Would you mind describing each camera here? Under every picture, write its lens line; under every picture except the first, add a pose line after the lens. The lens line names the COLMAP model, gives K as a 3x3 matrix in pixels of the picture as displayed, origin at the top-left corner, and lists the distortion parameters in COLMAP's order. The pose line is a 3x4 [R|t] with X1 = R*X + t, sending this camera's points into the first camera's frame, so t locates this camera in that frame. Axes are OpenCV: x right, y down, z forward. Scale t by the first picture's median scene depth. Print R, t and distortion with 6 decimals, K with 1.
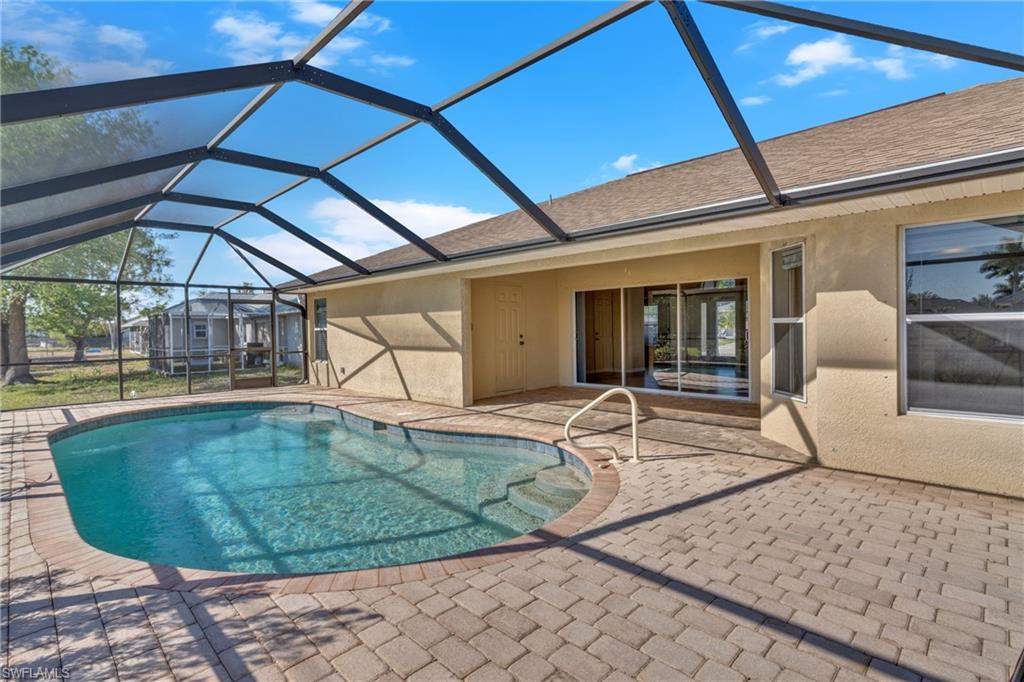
lens RADIAL K [[493.9, 0, 512.8], [0, 493.9, 337.5], [0, 0, 1]] dist [-0.005464, -0.000036]
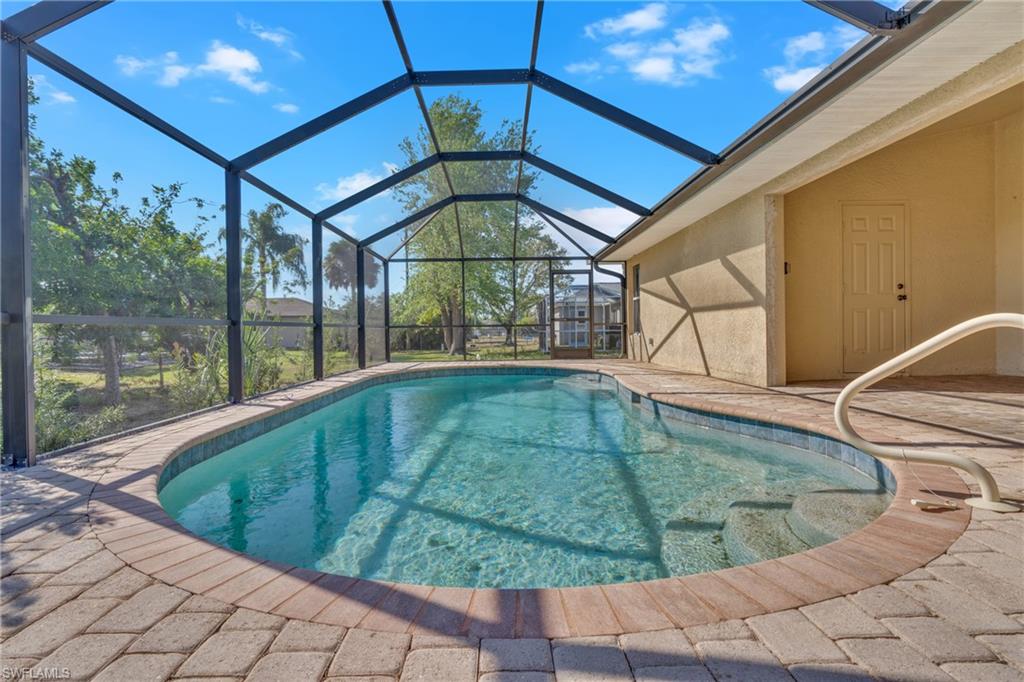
lens RADIAL K [[493.9, 0, 509.7], [0, 493.9, 341.8], [0, 0, 1]] dist [-0.005464, -0.000036]
pose [[0.711704, 0.017720, -0.702256, 0.121919], [-0.006532, 0.999806, 0.018608, 0.069375], [0.702449, -0.008656, 0.711681, 0.271285]]
